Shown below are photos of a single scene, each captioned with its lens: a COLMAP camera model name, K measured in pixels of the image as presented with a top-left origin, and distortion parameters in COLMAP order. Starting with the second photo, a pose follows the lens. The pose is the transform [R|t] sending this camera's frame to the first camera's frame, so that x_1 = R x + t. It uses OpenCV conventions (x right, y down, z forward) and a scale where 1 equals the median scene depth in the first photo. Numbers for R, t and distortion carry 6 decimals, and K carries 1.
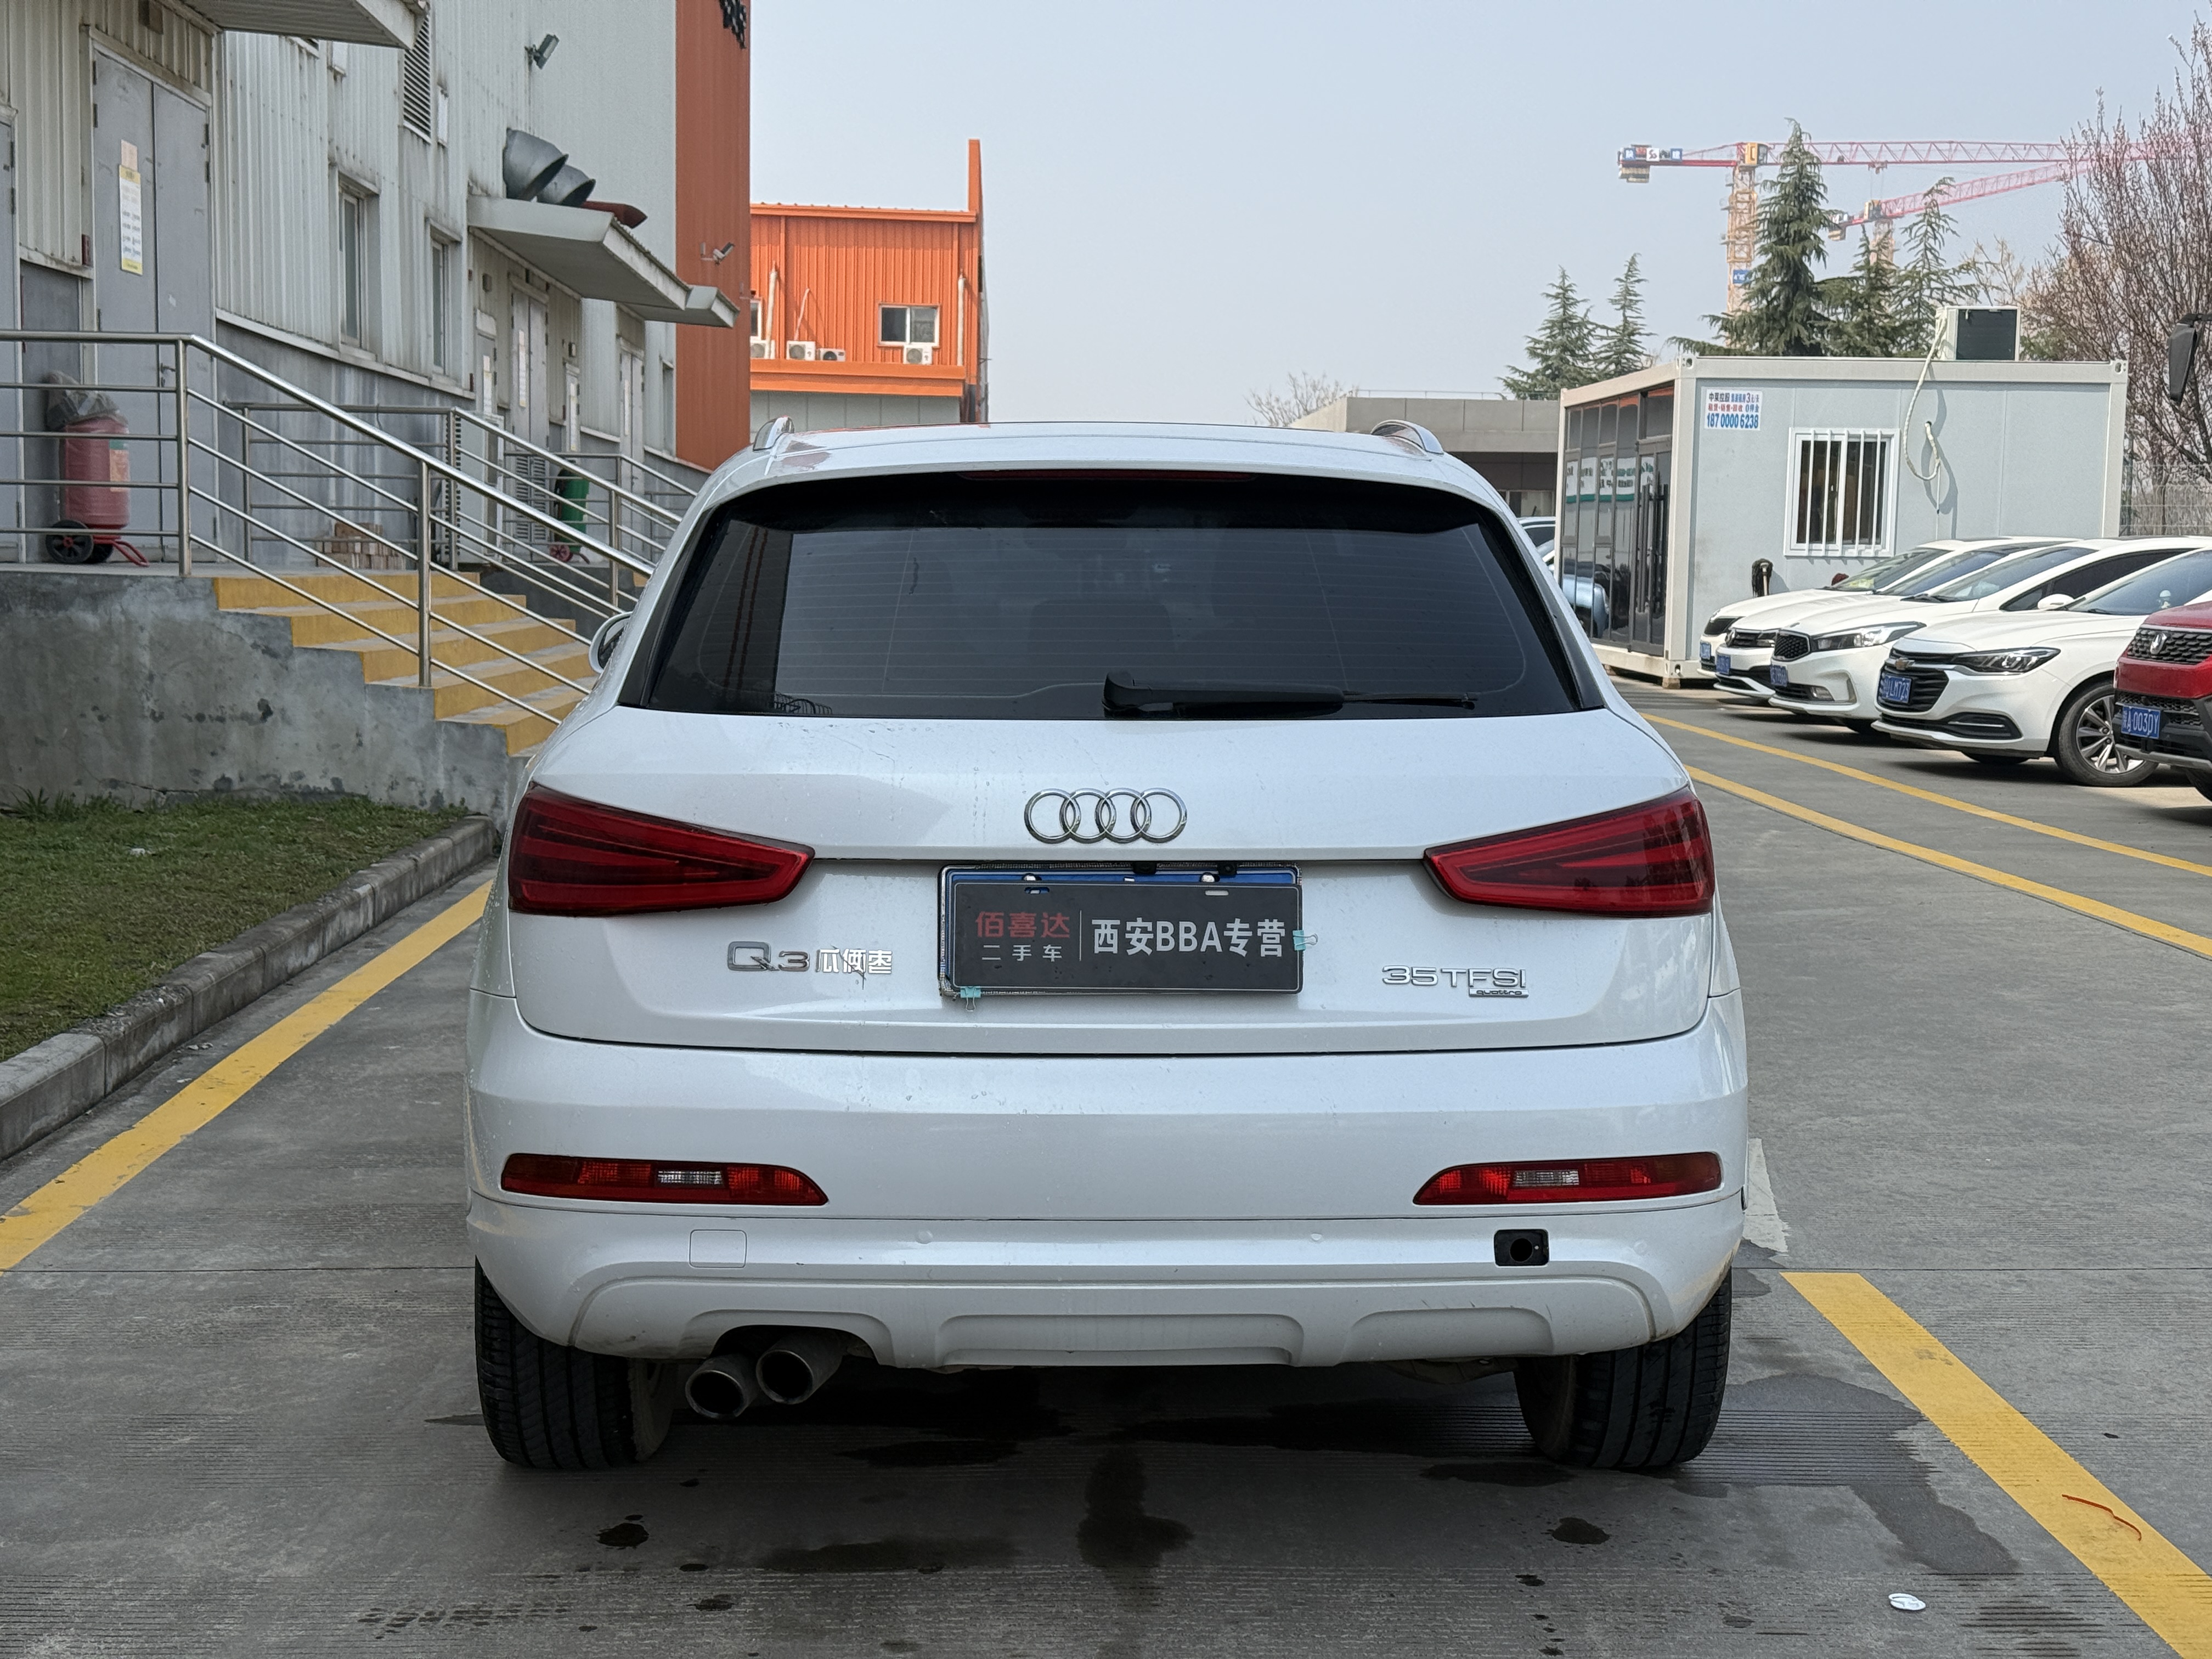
lens RADIAL K [[3059.4, 0, 1096.1], [0, 3059.4, 838.6], [0, 0, 1]] dist [0.185561, -0.360152]
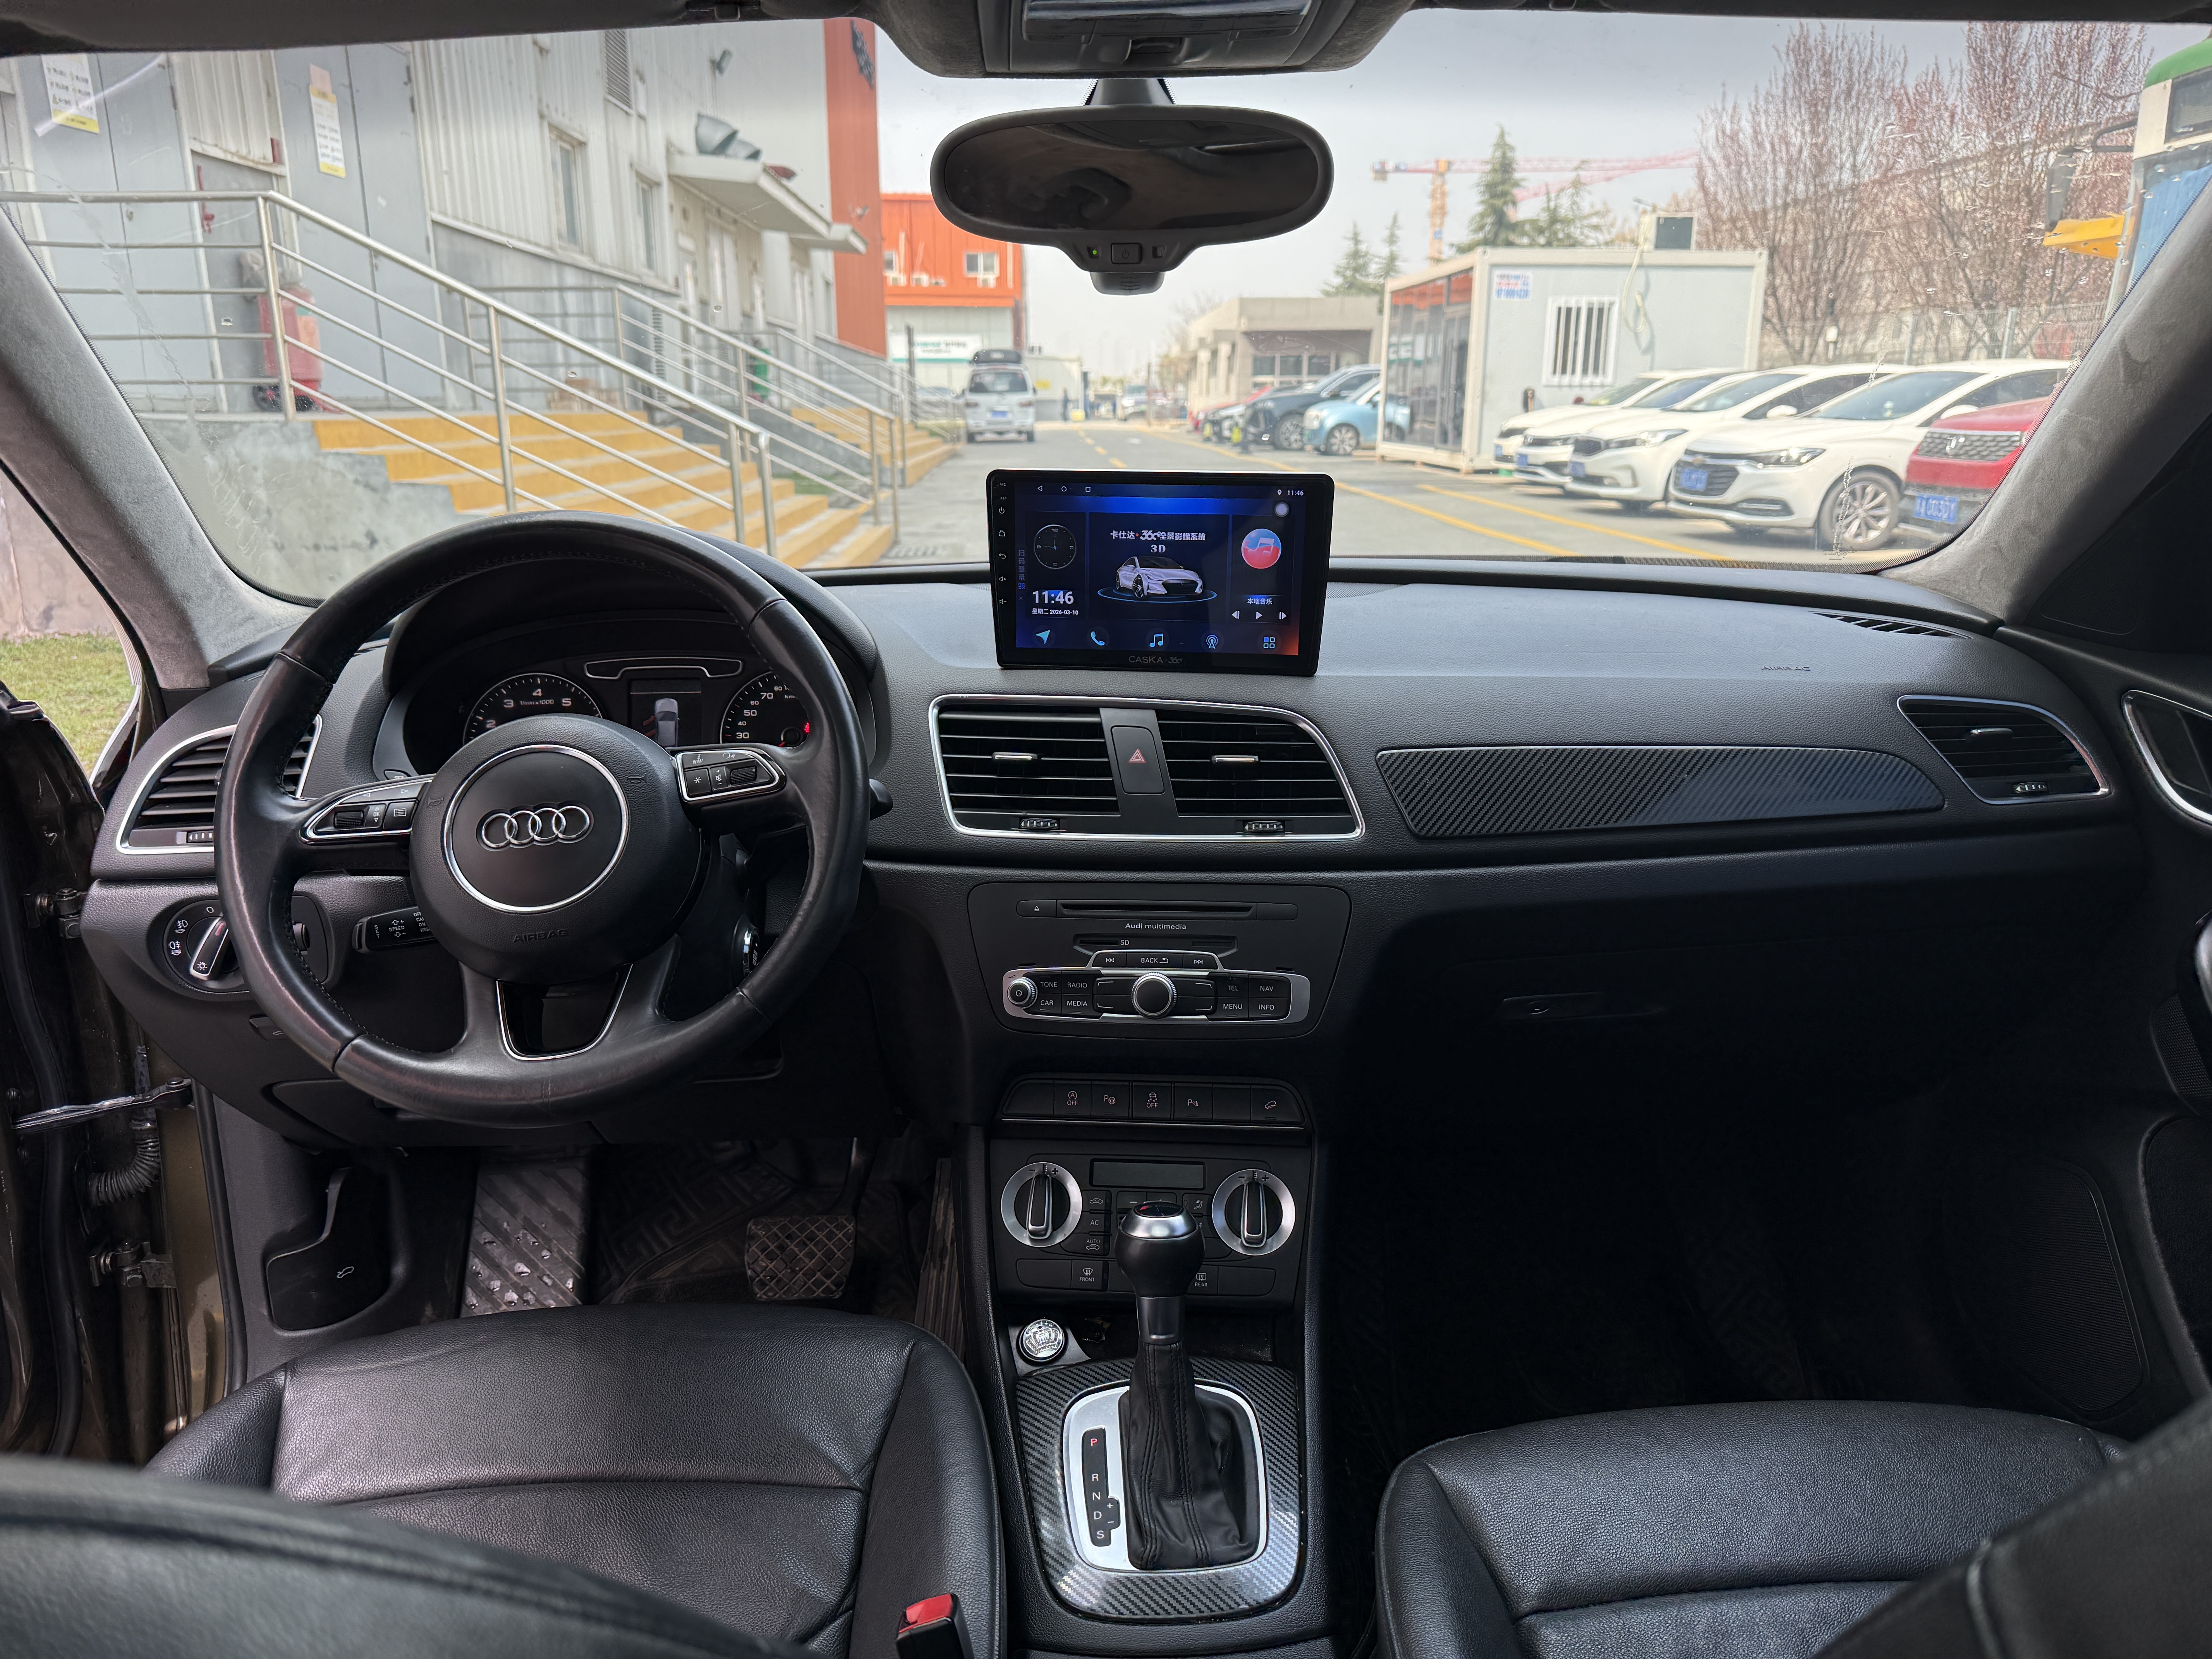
lens RADIAL K [[1584.5, 0, 1099.8], [0, 1584.5, 825.9], [0, 0, 1]] dist [-0.008797, 0.003442]
pose [[0.999800, -0.019966, 0.000943, -0.003629], [0.019507, 0.984906, 0.171988, -0.024379], [-0.004363, -0.171935, 0.985099, 0.308231]]
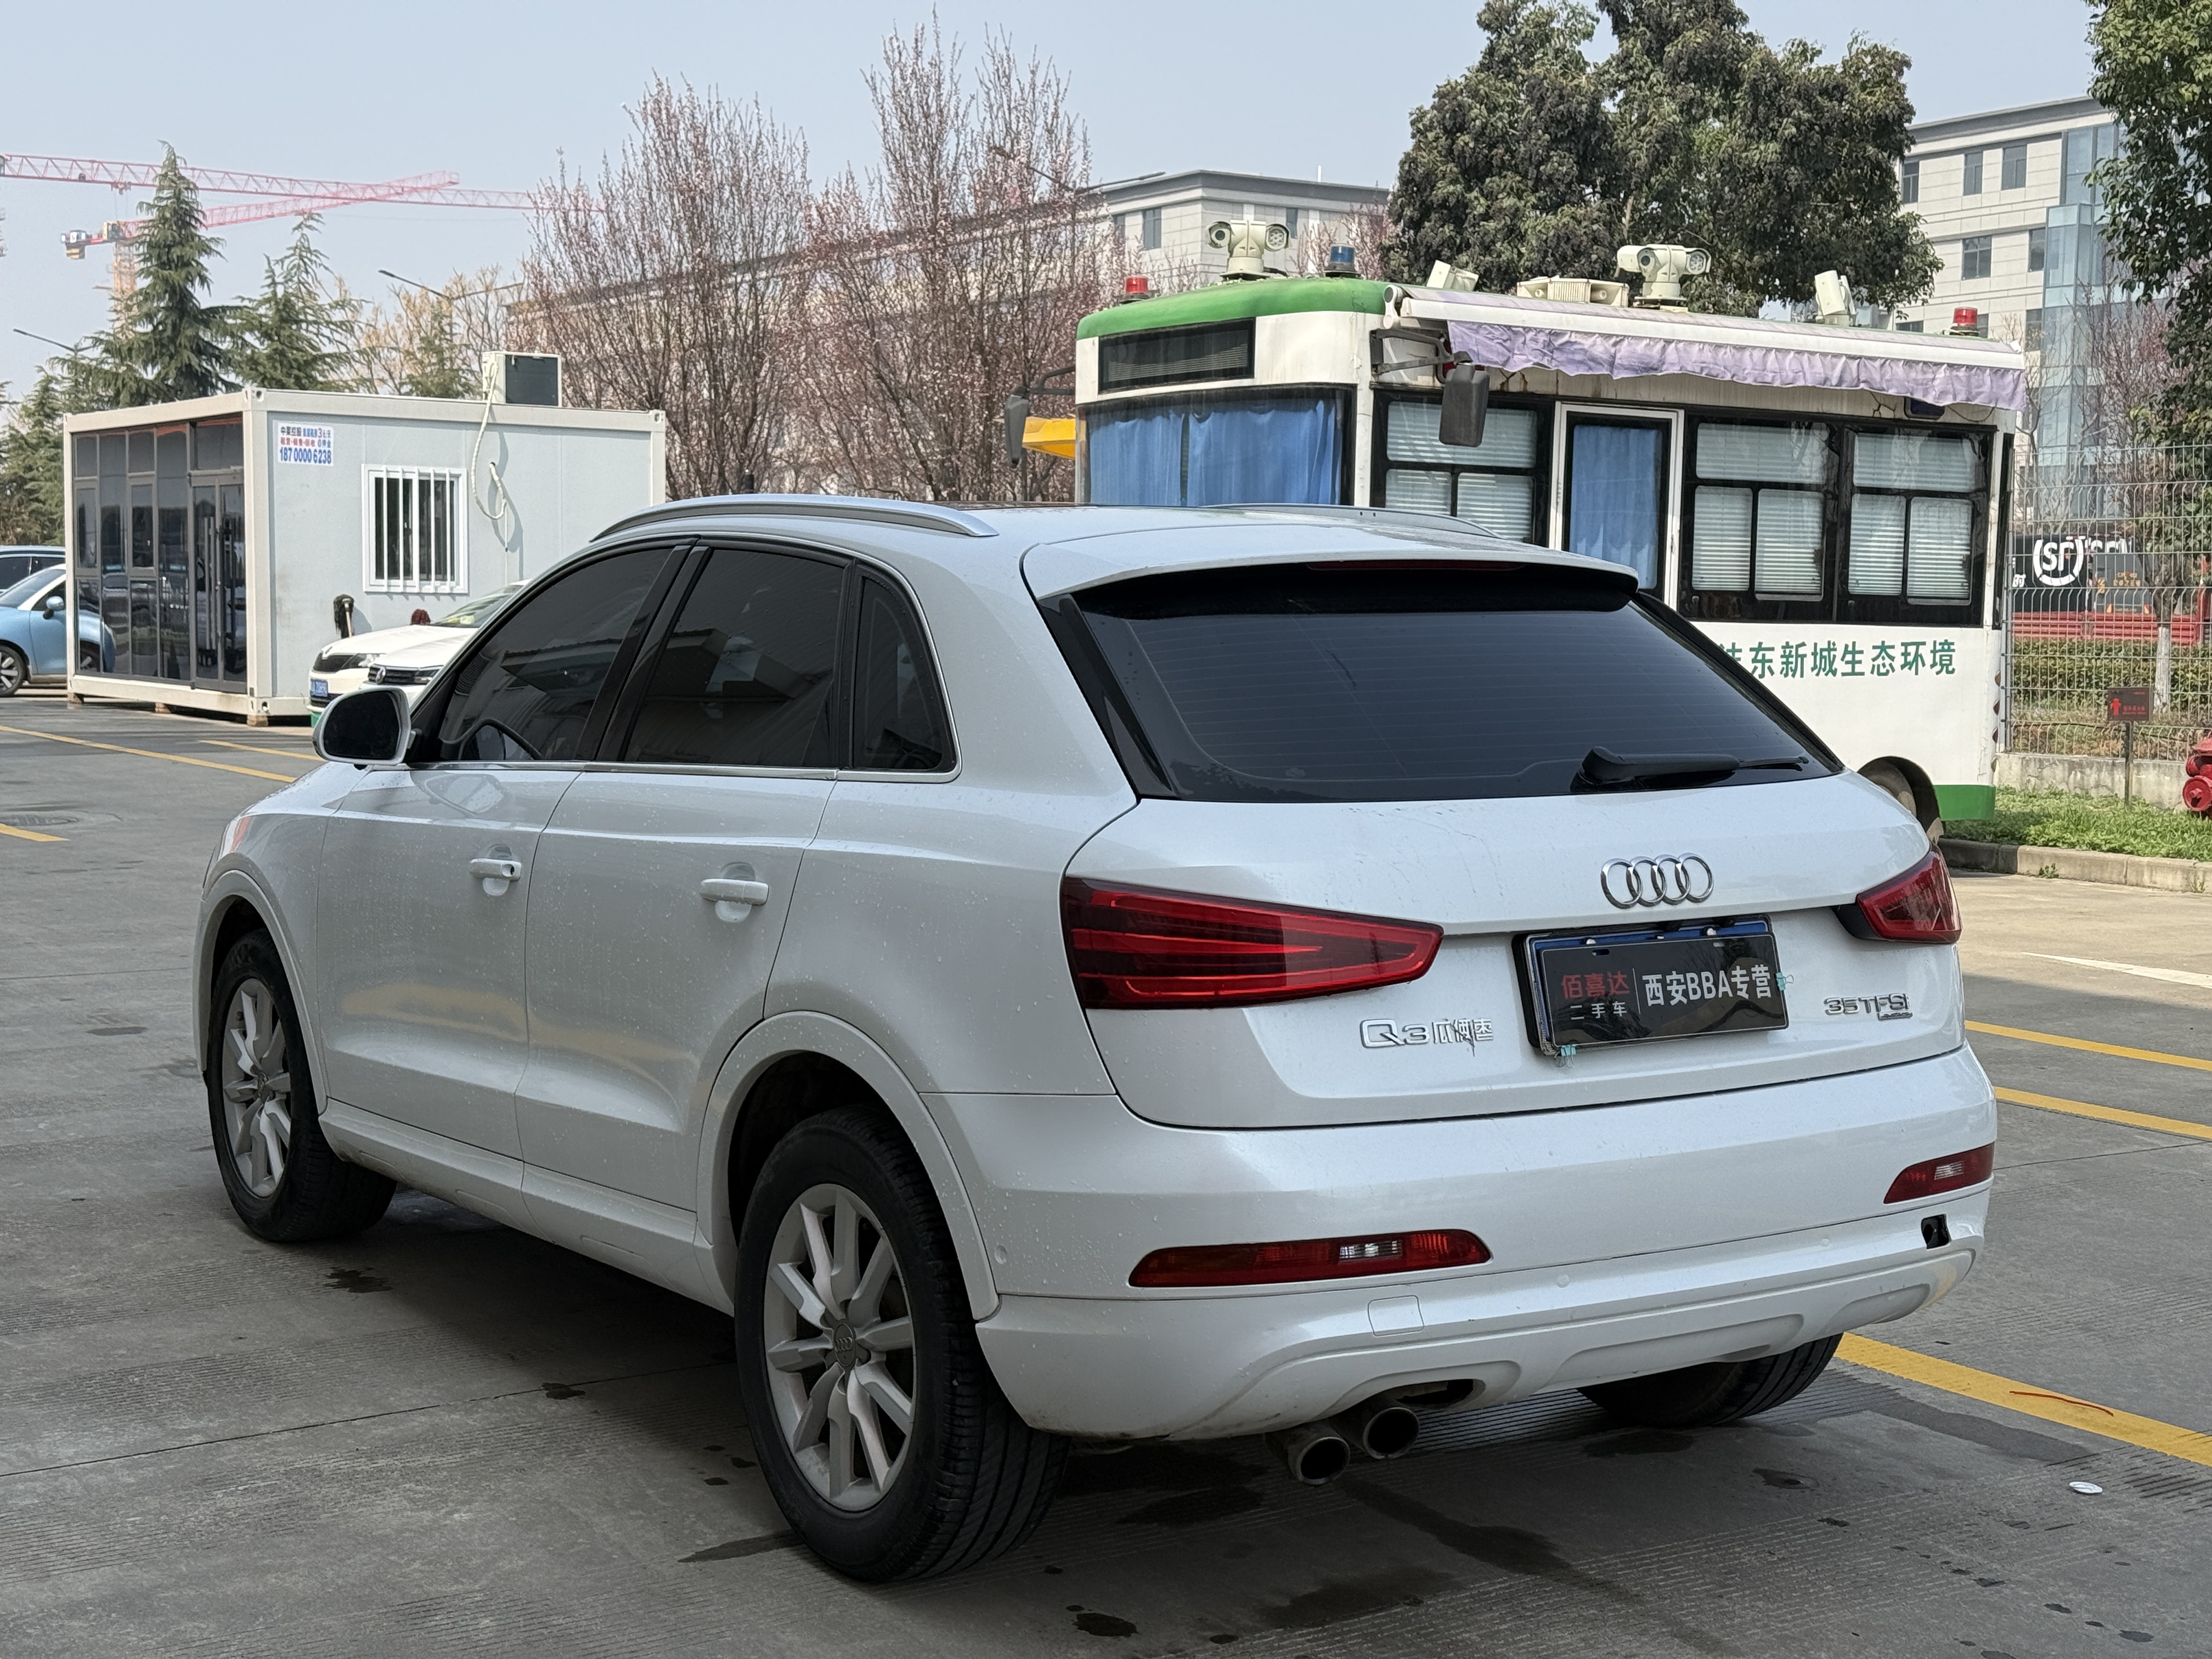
lens RADIAL K [[3059.4, 0, 1096.1], [0, 3059.4, 838.6], [0, 0, 1]] dist [0.185561, -0.360152]
pose [[0.853214, -0.046500, 0.519484, -0.160959], [0.050878, 0.998688, 0.005831, -0.008500], [-0.519074, 0.021455, 0.854460, 0.034261]]
